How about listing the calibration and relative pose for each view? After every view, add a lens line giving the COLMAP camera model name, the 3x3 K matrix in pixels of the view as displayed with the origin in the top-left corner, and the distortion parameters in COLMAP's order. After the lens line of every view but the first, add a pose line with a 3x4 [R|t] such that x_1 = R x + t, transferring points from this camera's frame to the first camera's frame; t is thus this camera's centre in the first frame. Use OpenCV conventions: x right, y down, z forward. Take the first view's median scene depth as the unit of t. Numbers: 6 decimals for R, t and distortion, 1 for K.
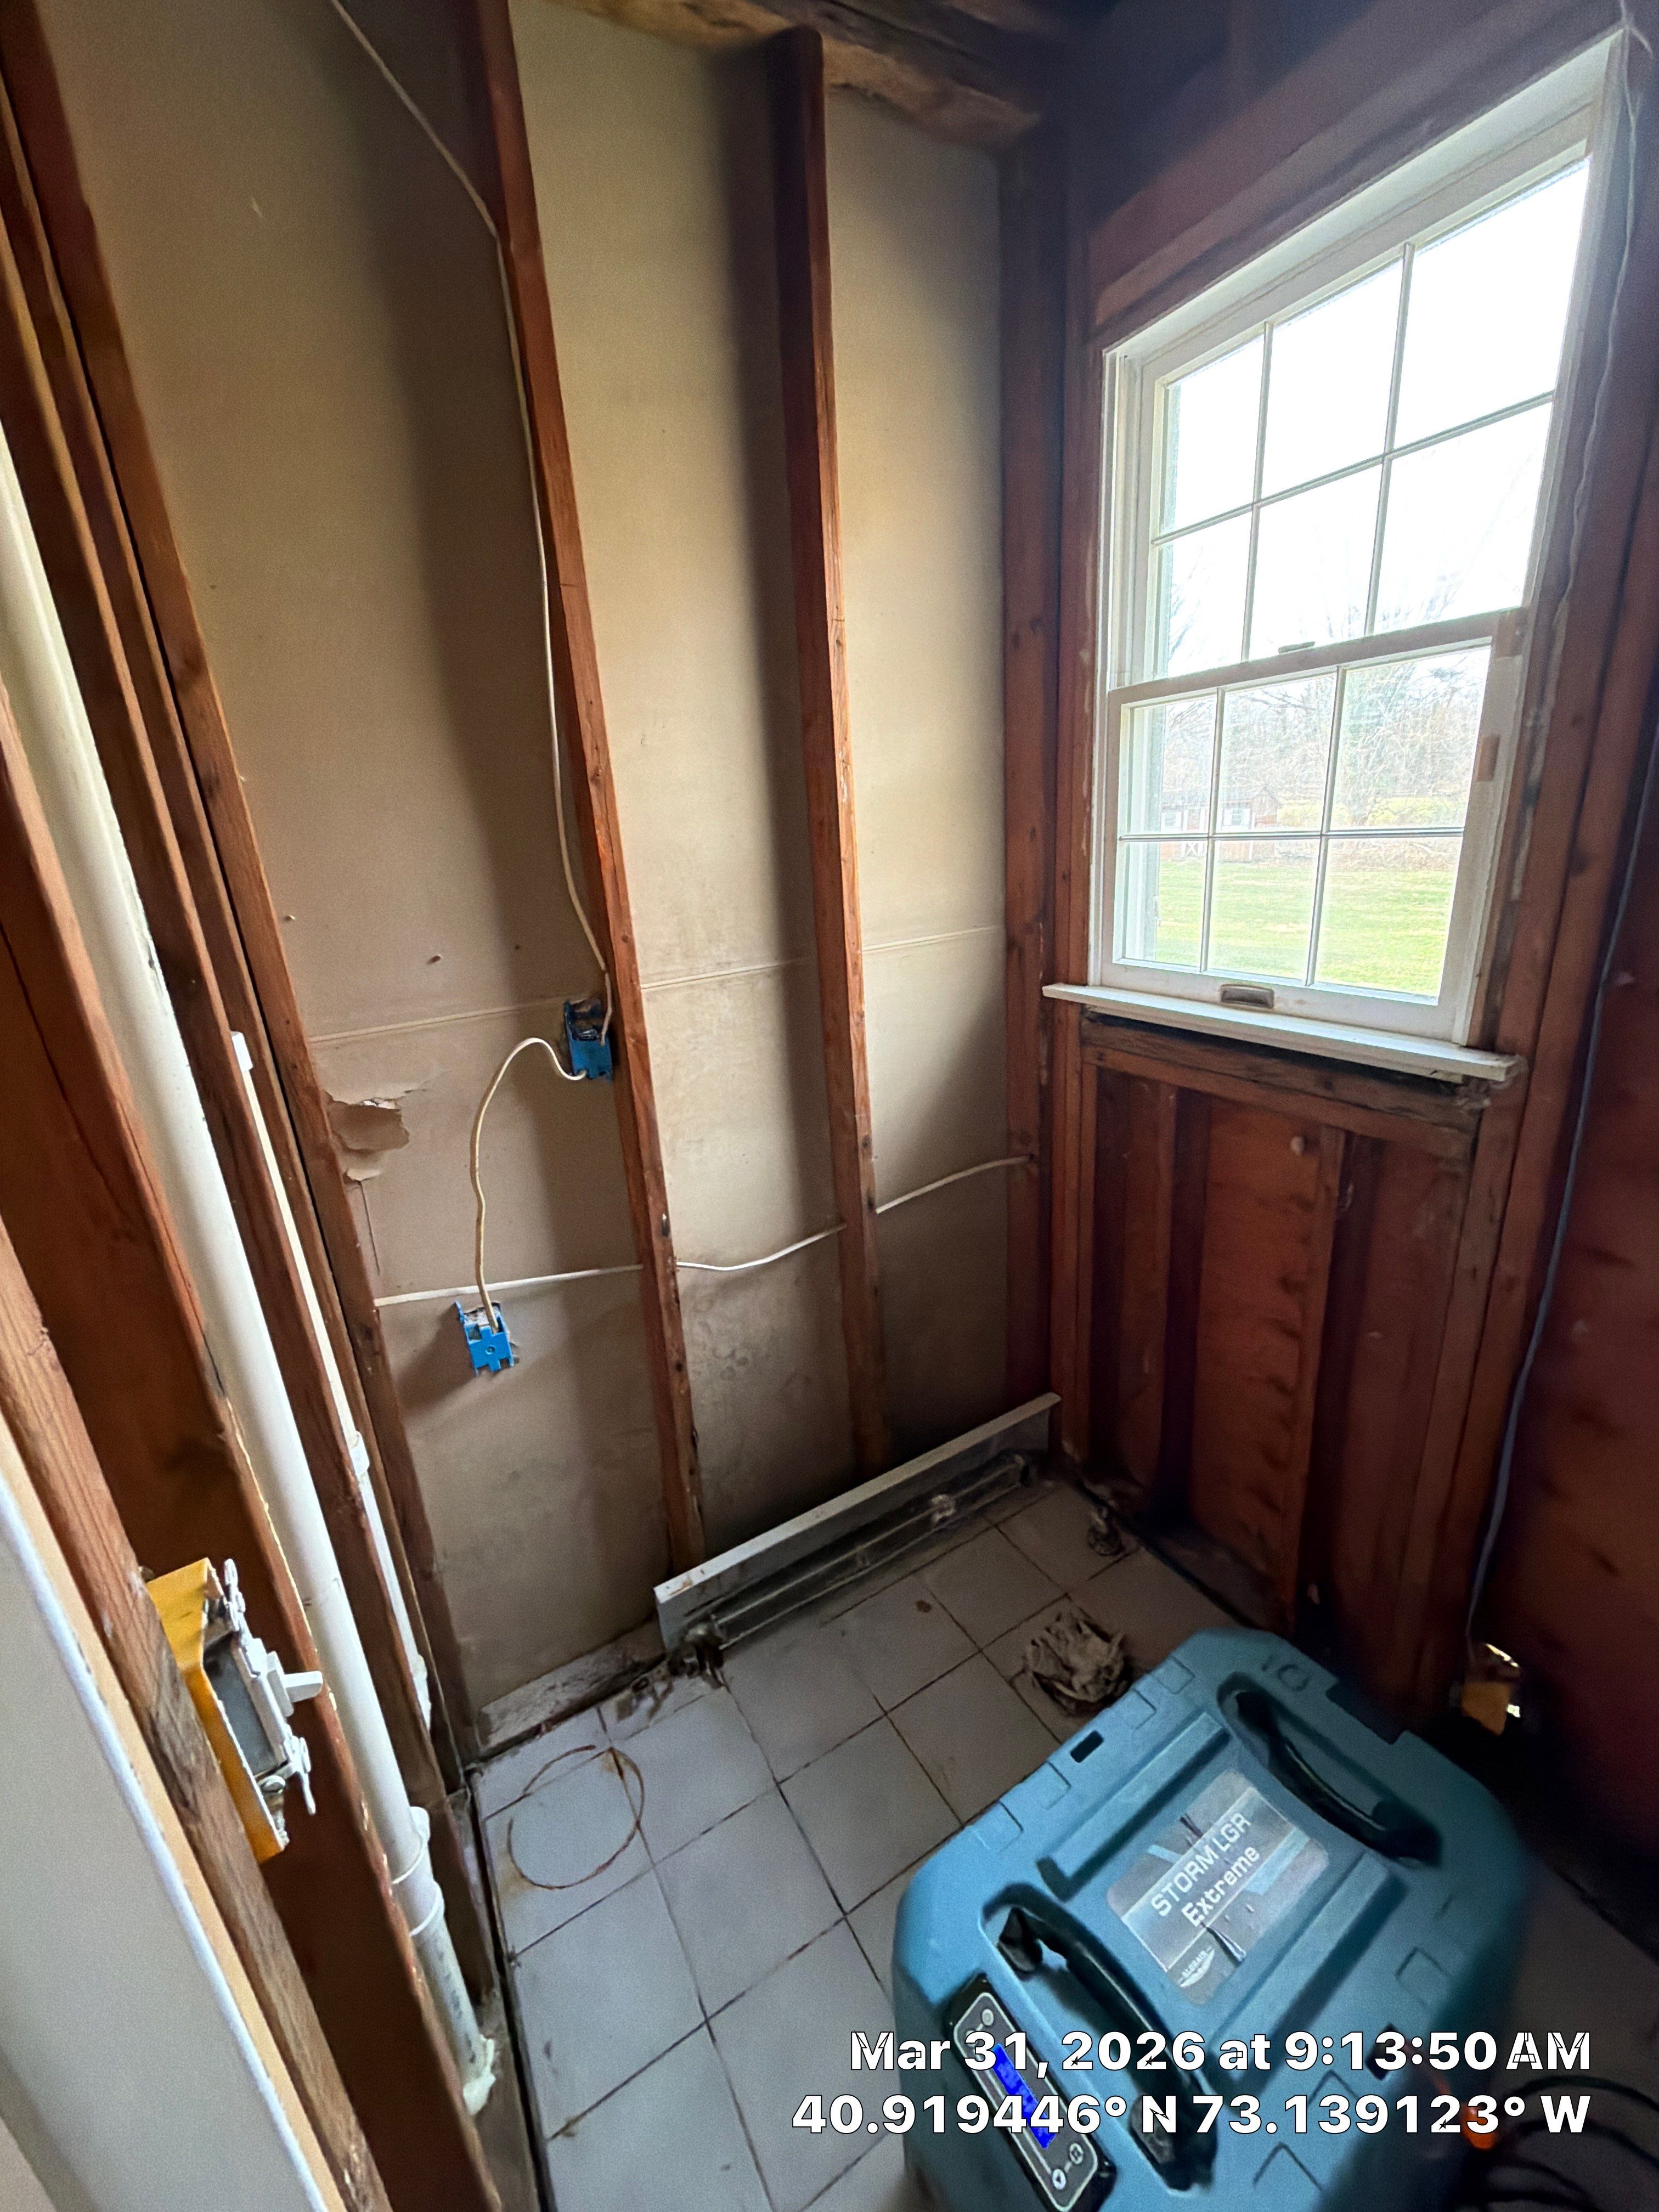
lens RADIAL K [[880.3, 0, 830.4], [0, 880.3, 1107.7], [0, 0, 1]] dist [0.000567, -0.000101]
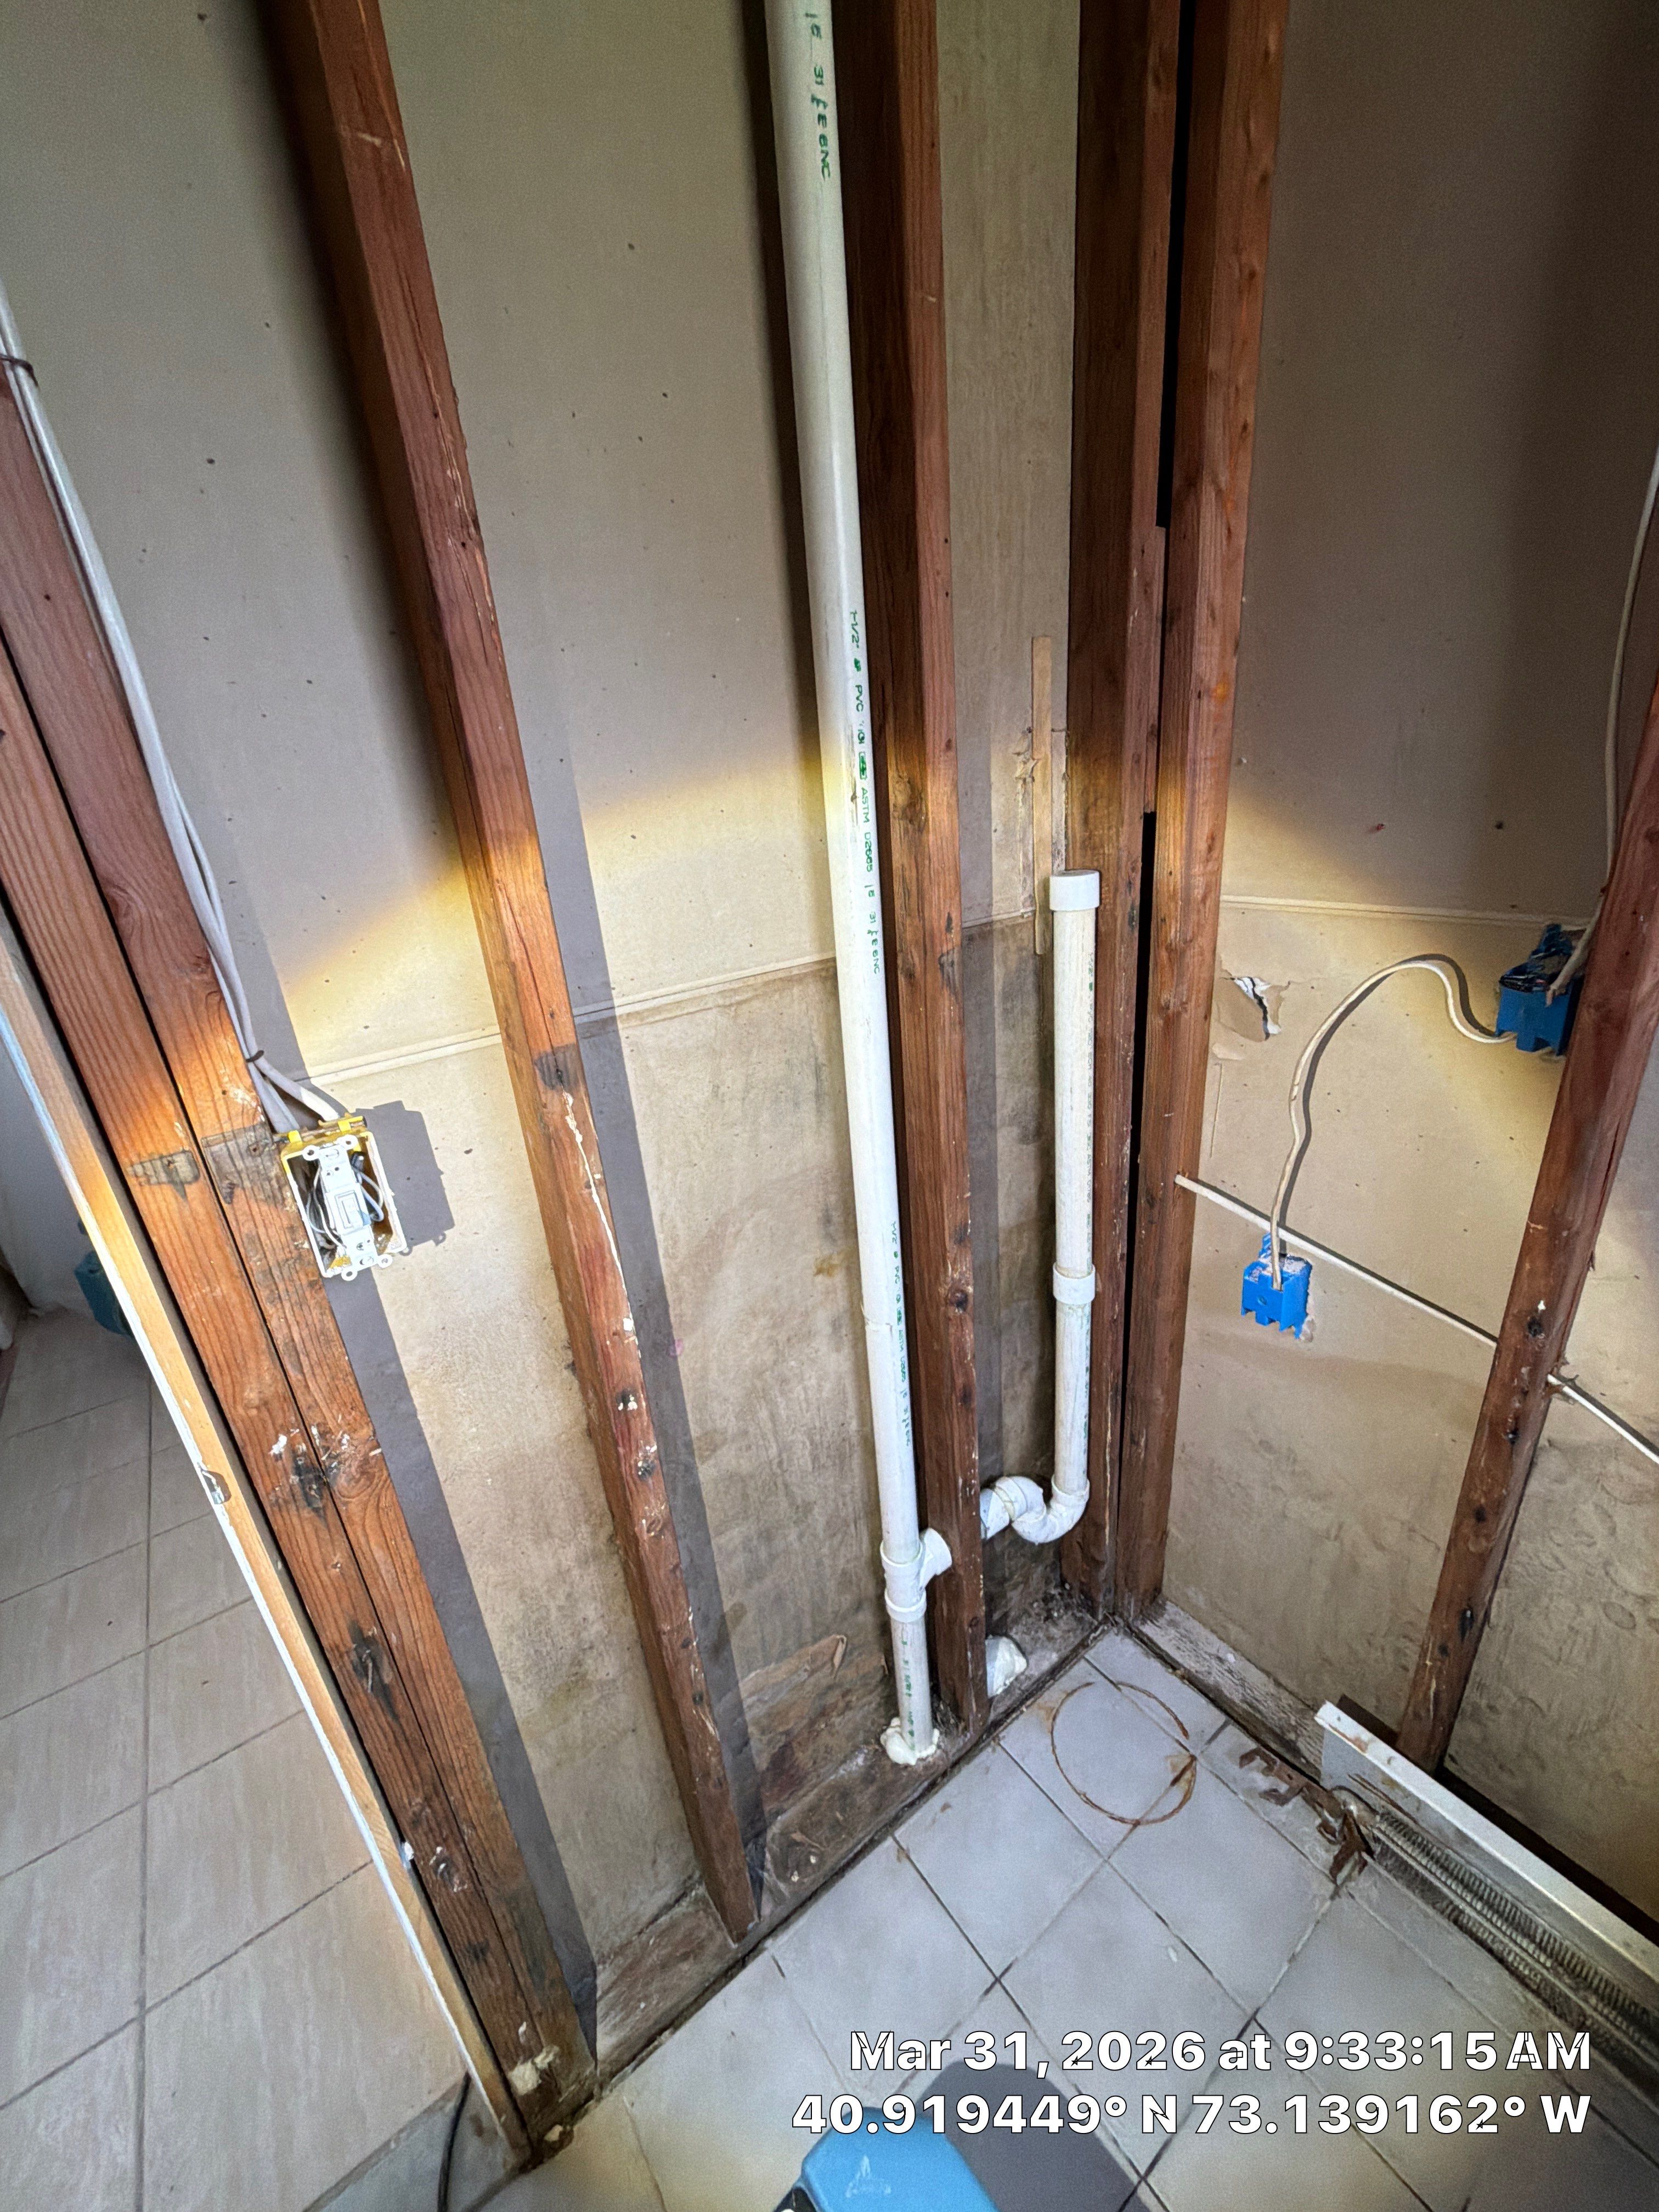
lens RADIAL K [[880.3, 0, 830.4], [0, 880.3, 1107.7], [0, 0, 1]] dist [0.000567, -0.000101]
pose [[0.105734, 0.416733, -0.902859, 0.237434], [-0.236601, 0.892416, 0.384205, -0.108849], [0.965836, 0.172994, 0.192958, 0.358736]]
